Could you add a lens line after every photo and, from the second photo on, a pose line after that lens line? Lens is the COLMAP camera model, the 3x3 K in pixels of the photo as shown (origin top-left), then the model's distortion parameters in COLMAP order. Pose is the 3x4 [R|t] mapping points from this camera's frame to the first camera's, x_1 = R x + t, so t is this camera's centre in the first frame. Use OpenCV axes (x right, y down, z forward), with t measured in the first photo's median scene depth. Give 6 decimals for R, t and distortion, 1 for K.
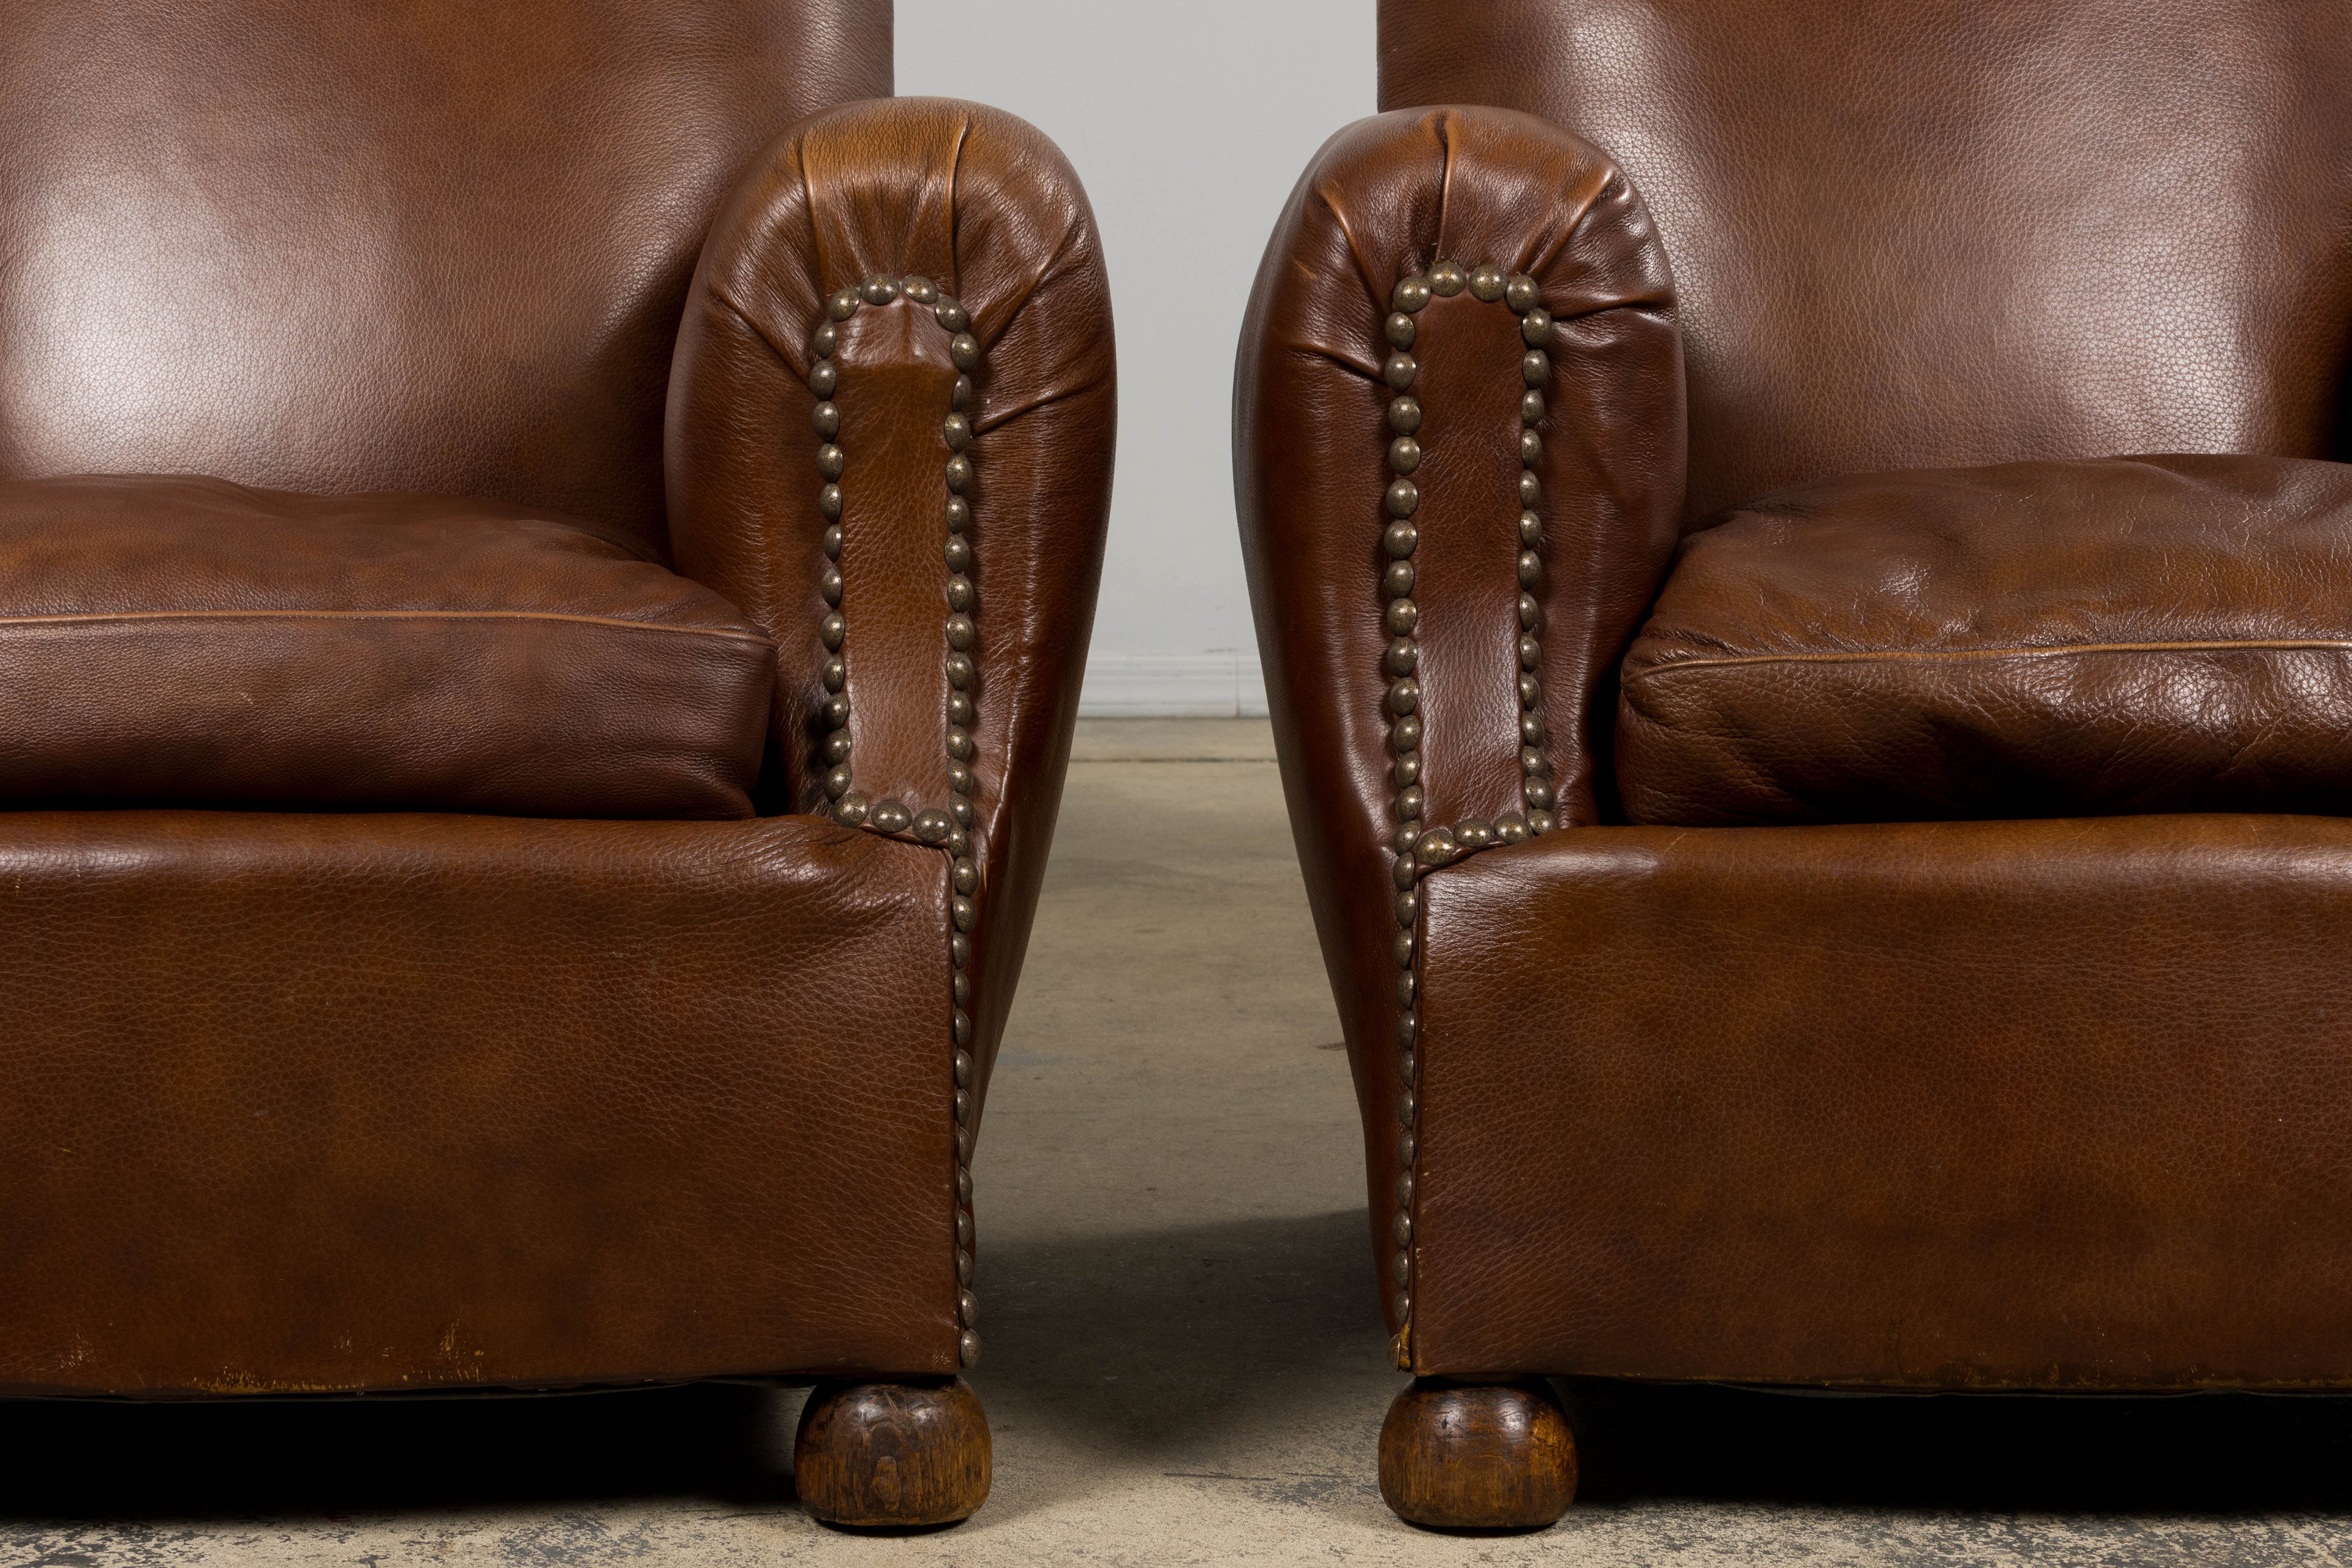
lens RADIAL K [[6003.7, 0, 1107.3], [0, 6003.7, 759.1], [0, 0, 1]] dist [0.426885, 0.000000]
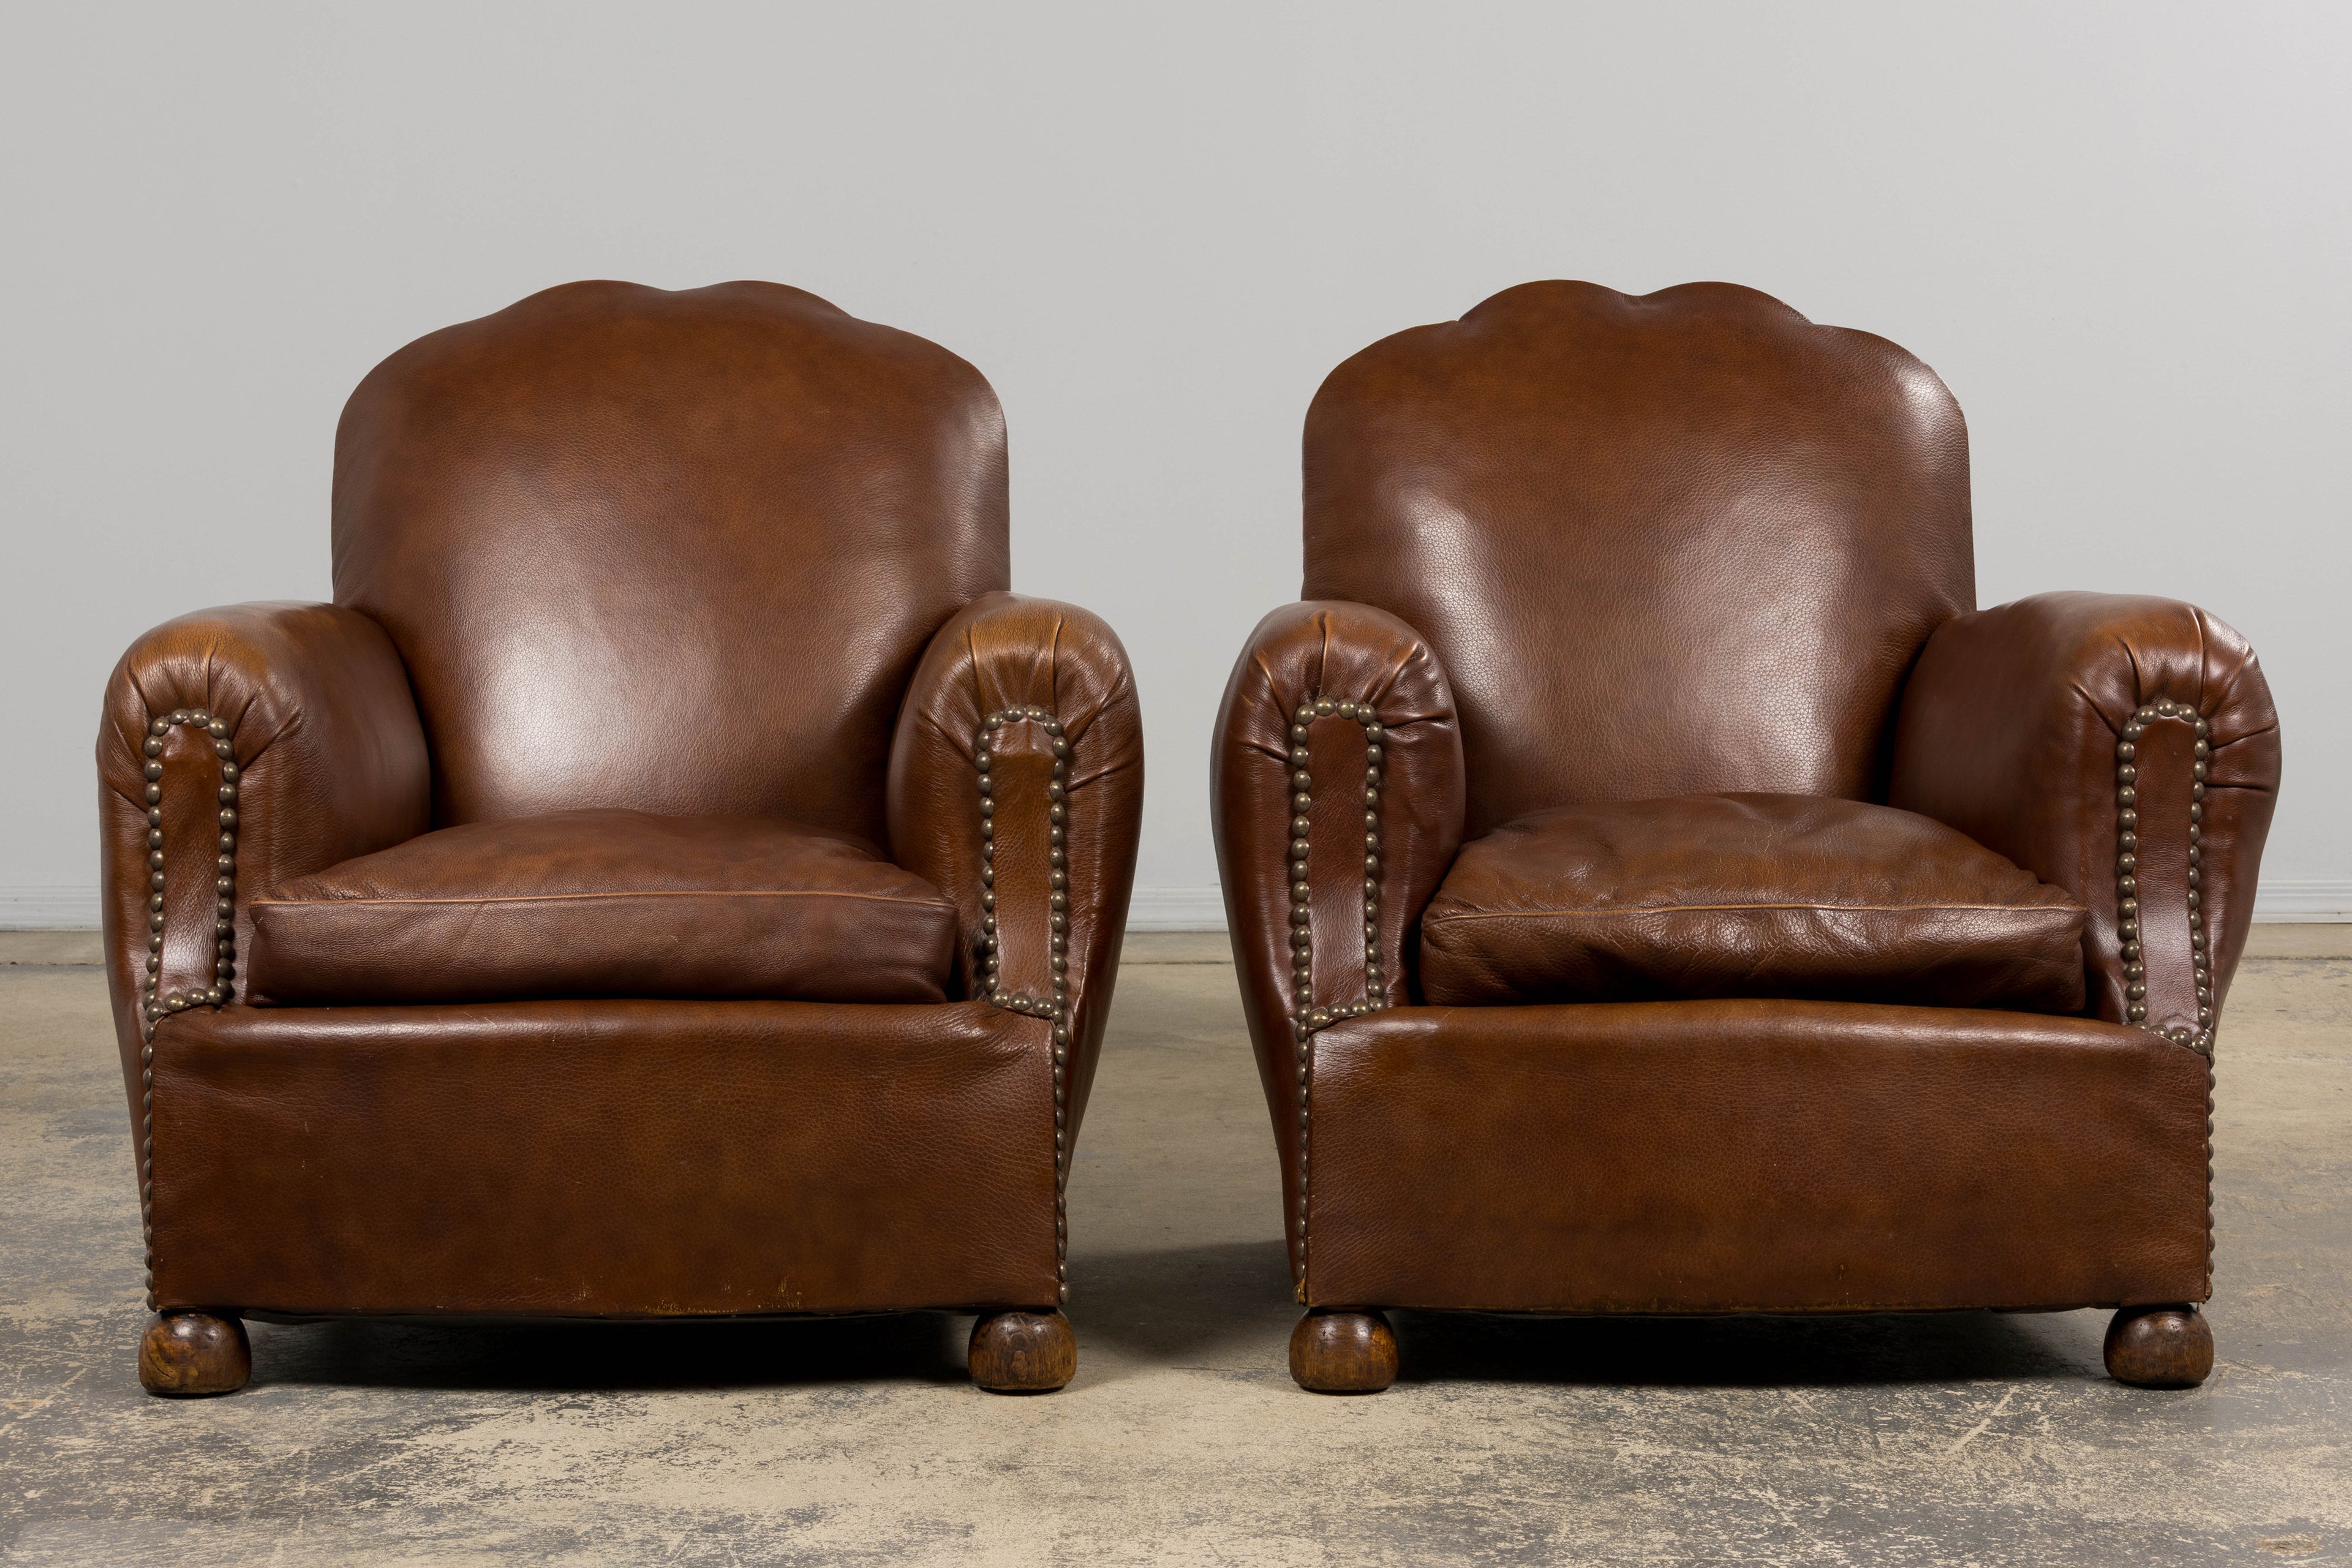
lens RADIAL K [[6003.7, 0, 1192.7], [0, 6003.7, 918.5], [0, 0, 1]] dist [0.426885, 0.000000]
pose [[0.999969, -0.002058, 0.007556, 0.002518], [0.002093, 0.999987, -0.004632, -0.007160], [-0.007547, 0.004647, 0.999961, -0.817442]]
